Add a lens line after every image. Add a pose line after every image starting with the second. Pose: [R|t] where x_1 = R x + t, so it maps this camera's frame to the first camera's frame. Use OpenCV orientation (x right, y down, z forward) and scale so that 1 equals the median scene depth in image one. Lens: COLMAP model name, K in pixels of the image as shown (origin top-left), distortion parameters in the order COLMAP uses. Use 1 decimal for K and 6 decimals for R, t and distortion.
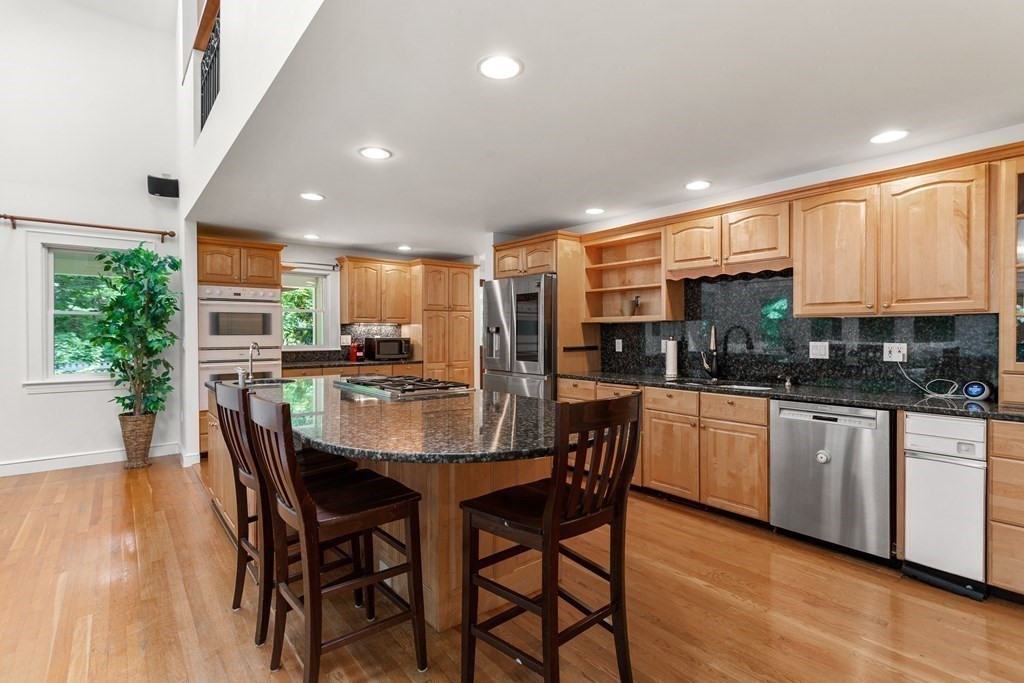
lens RADIAL K [[490.6, 0, 512.0], [0, 490.6, 341.5], [0, 0, 1]] dist [0.002863, 0.000740]
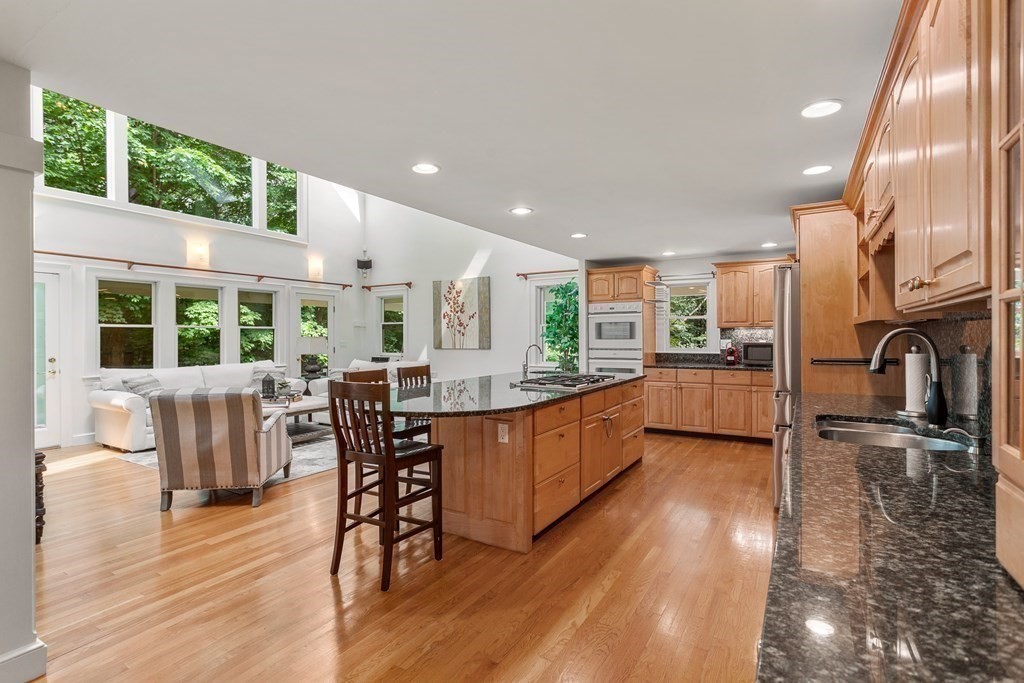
lens RADIAL K [[490.6, 0, 512.0], [0, 490.6, 341.5], [0, 0, 1]] dist [0.002863, 0.000740]
pose [[0.349387, 0.010309, -0.936922, 0.593249], [-0.012377, 0.999903, 0.006387, -0.011814], [0.936897, 0.009364, 0.349481, 0.284428]]
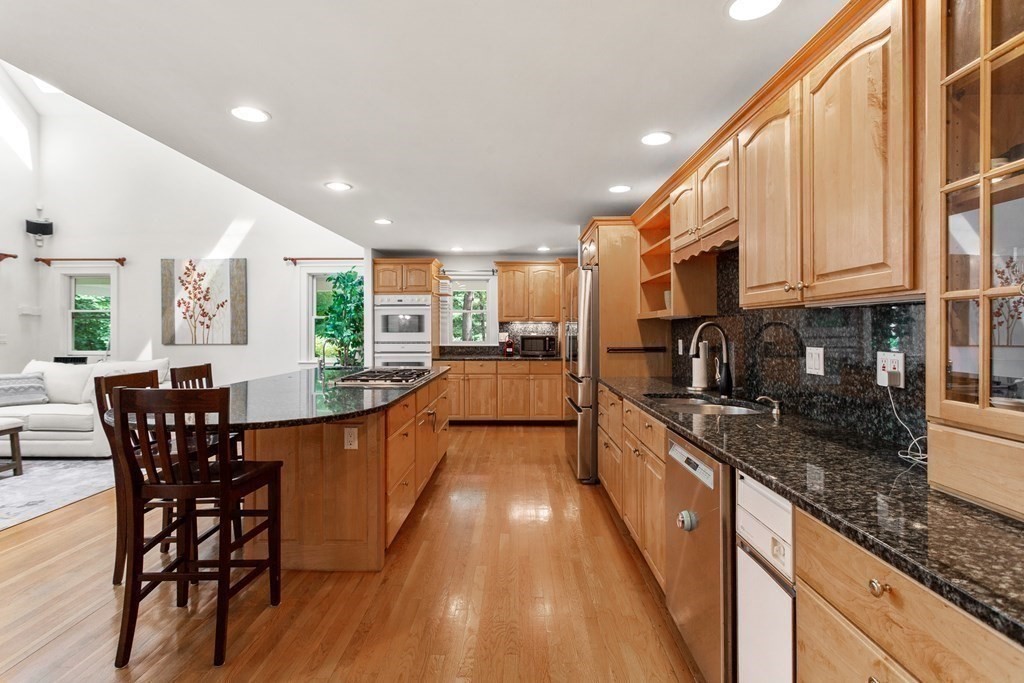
lens RADIAL K [[493.4, 0, 508.7], [0, 493.4, 334.4], [0, 0, 1]] dist [0.001859, 0.000814]
pose [[0.768238, 0.006516, -0.640131, 0.491801], [-0.011778, 0.999923, -0.003956, -0.005858], [0.640056, 0.010579, 0.768255, 0.188736]]
